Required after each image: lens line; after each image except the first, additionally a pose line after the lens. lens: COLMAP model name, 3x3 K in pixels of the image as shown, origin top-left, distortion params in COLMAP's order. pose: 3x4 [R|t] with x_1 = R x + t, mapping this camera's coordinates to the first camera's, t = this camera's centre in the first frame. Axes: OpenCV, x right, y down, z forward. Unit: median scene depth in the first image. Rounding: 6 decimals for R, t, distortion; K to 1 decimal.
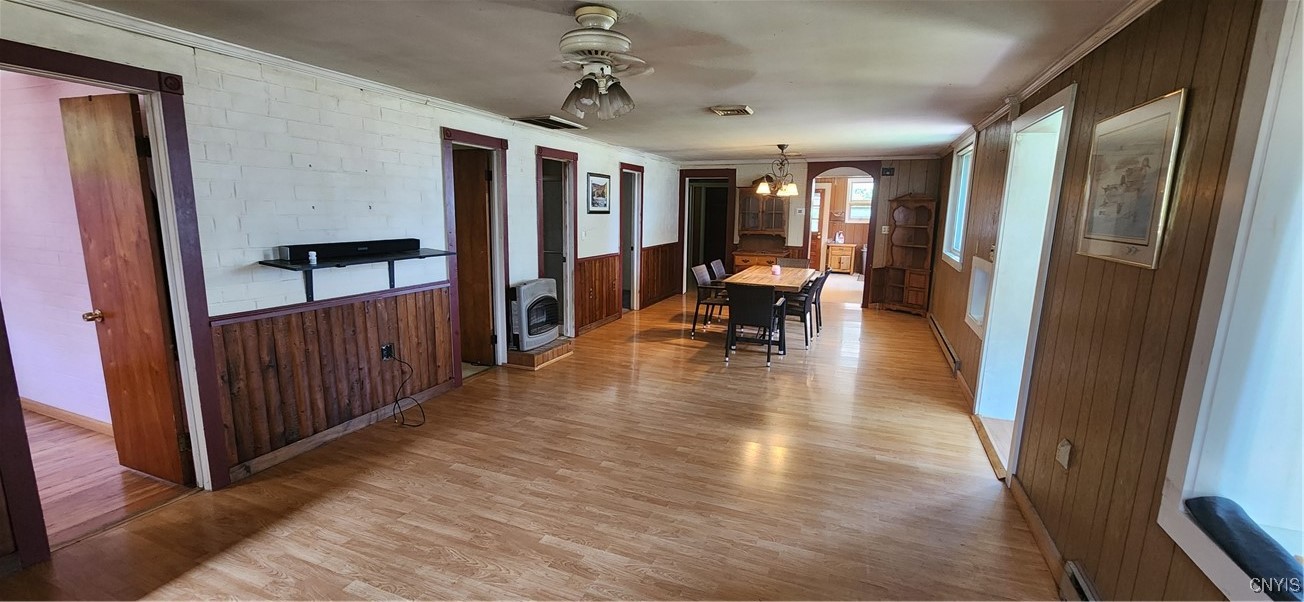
lens RADIAL K [[534.9, 0, 656.1], [0, 534.9, 303.0], [0, 0, 1]] dist [0.001043, 0.000382]
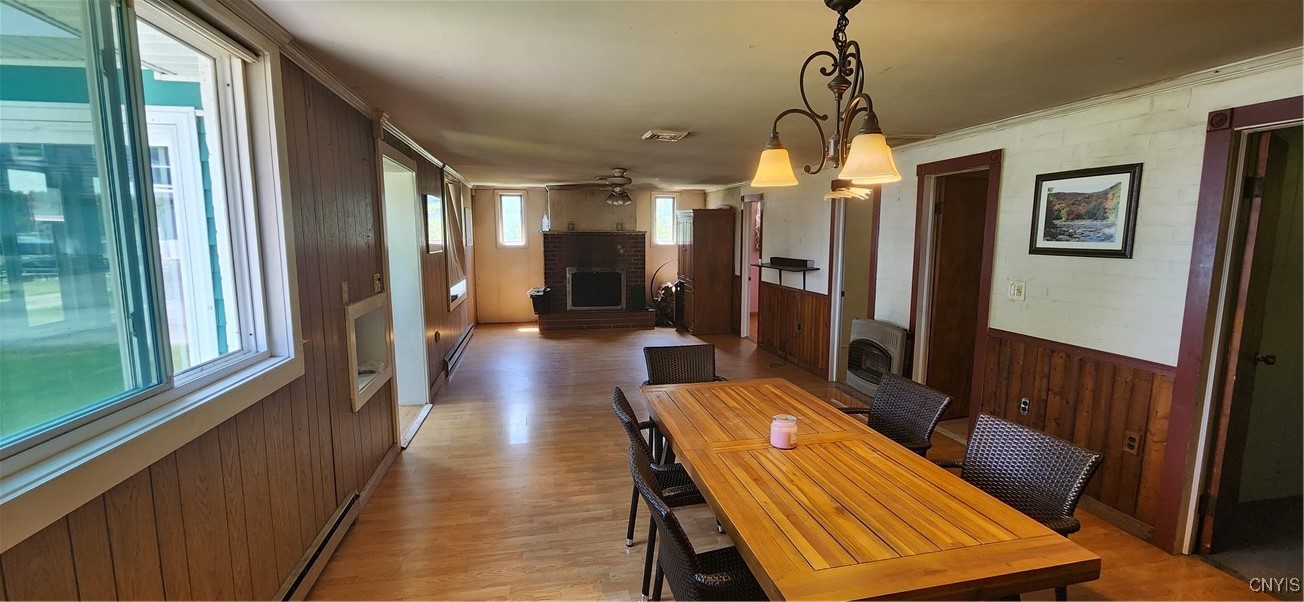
lens RADIAL K [[534.9, 0, 656.1], [0, 534.9, 303.0], [0, 0, 1]] dist [0.001043, 0.000382]
pose [[-0.823312, 0.044369, -0.565852, 0.465420], [-0.126418, 0.957563, 0.259020, -0.207978], [0.553332, 0.284788, -0.782764, 1.208741]]
